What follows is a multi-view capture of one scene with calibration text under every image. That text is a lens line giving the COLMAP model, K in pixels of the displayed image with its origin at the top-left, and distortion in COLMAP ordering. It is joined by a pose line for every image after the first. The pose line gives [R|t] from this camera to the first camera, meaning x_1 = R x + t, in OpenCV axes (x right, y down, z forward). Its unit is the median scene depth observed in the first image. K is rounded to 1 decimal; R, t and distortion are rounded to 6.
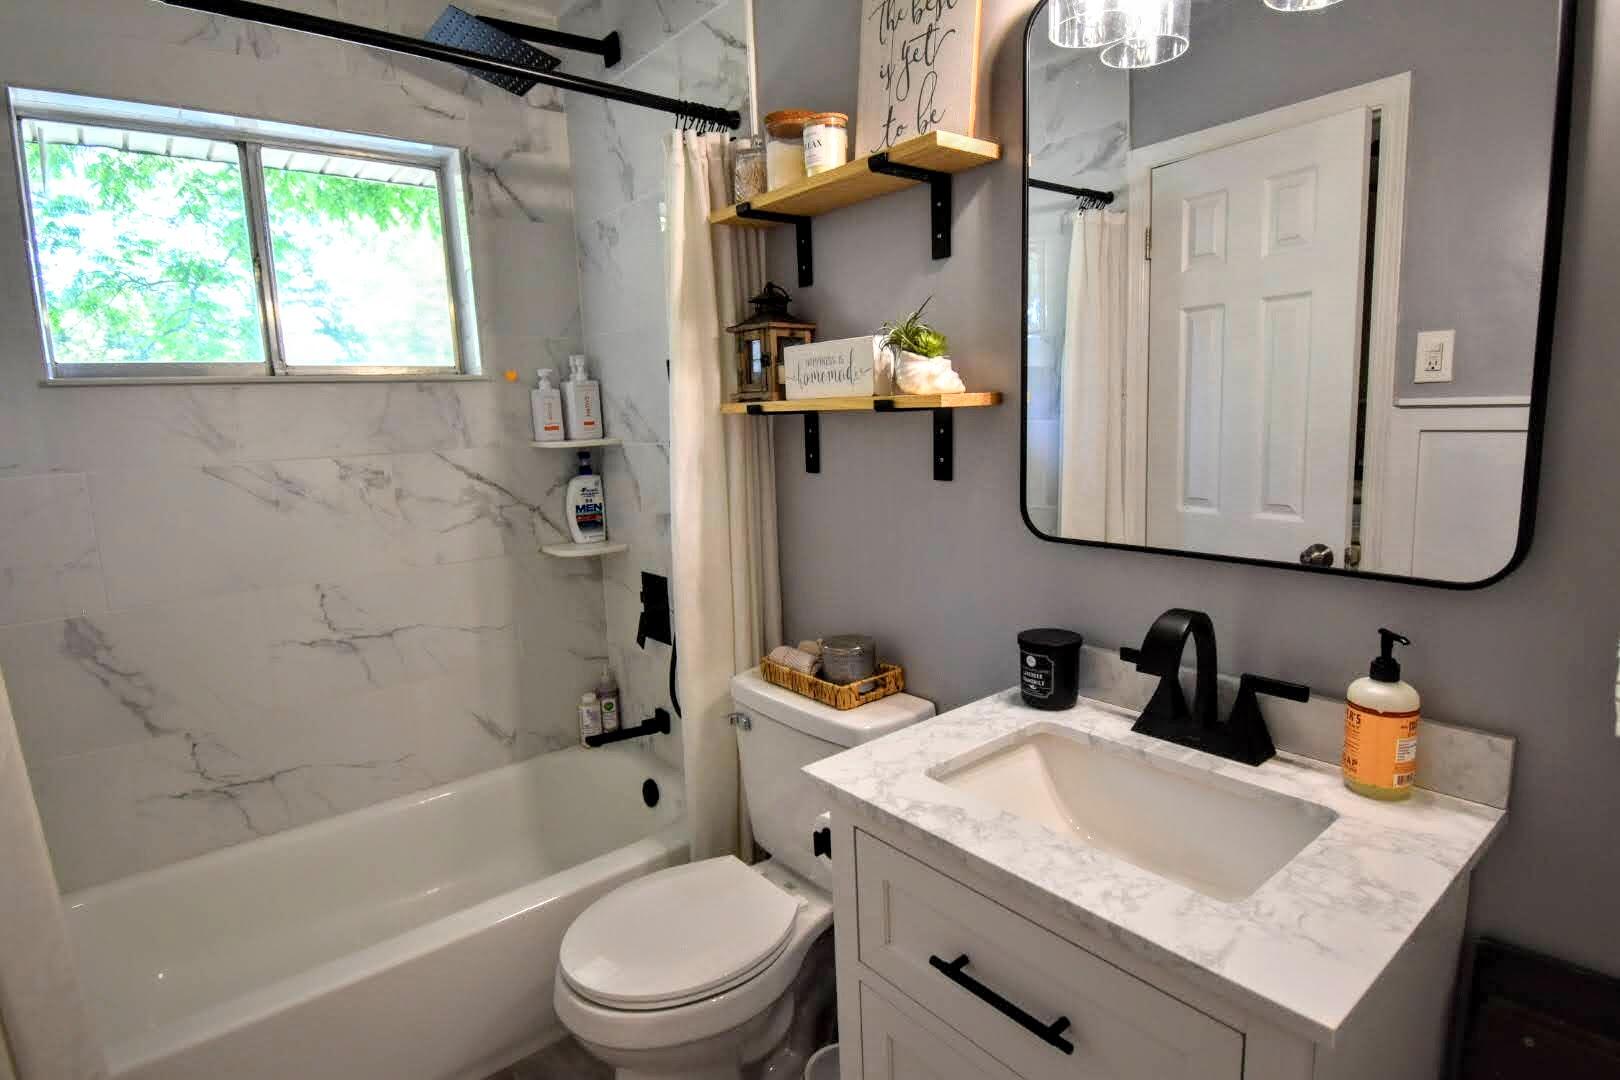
lens RADIAL K [[848.0, 0, 807.5], [0, 848.0, 519.9], [0, 0, 1]] dist [0.007254, -0.018497]
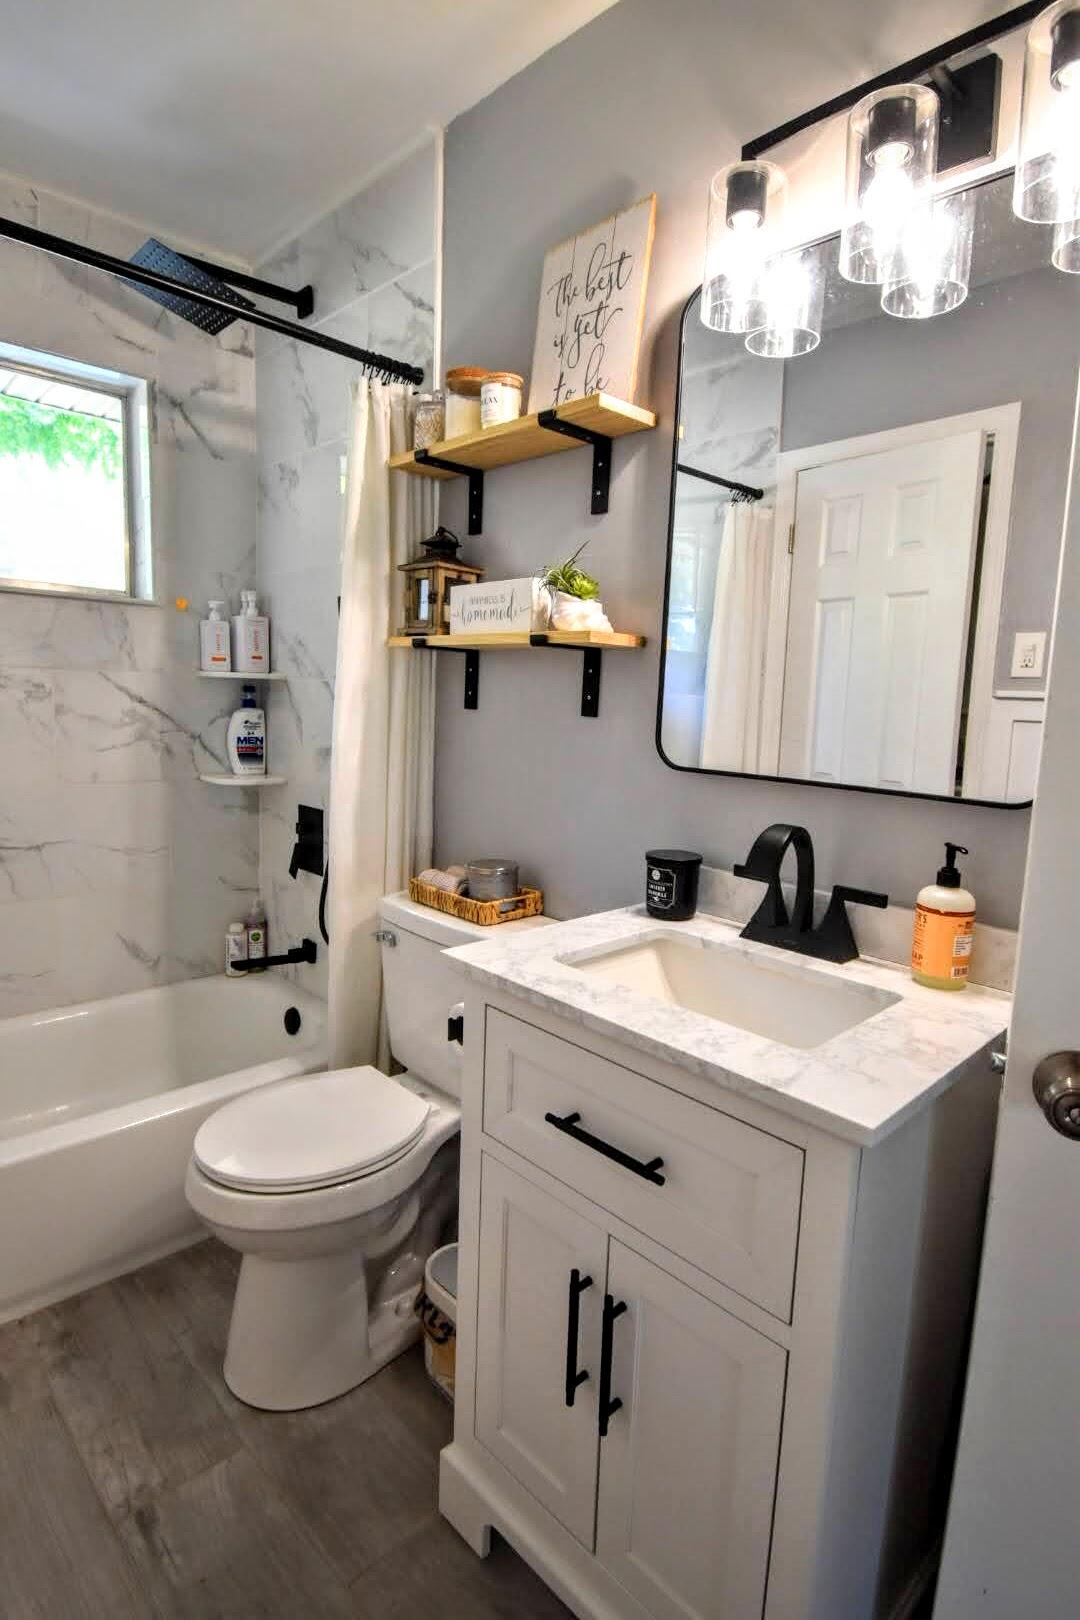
lens RADIAL K [[848.0, 0, 550.1], [0, 848.0, 796.9], [0, 0, 1]] dist [0.007254, -0.018497]
pose [[0.993245, 0.064337, 0.096570, 0.010166], [-0.061342, 0.997549, -0.033677, 0.087142], [-0.098500, 0.027525, 0.994756, -0.070392]]
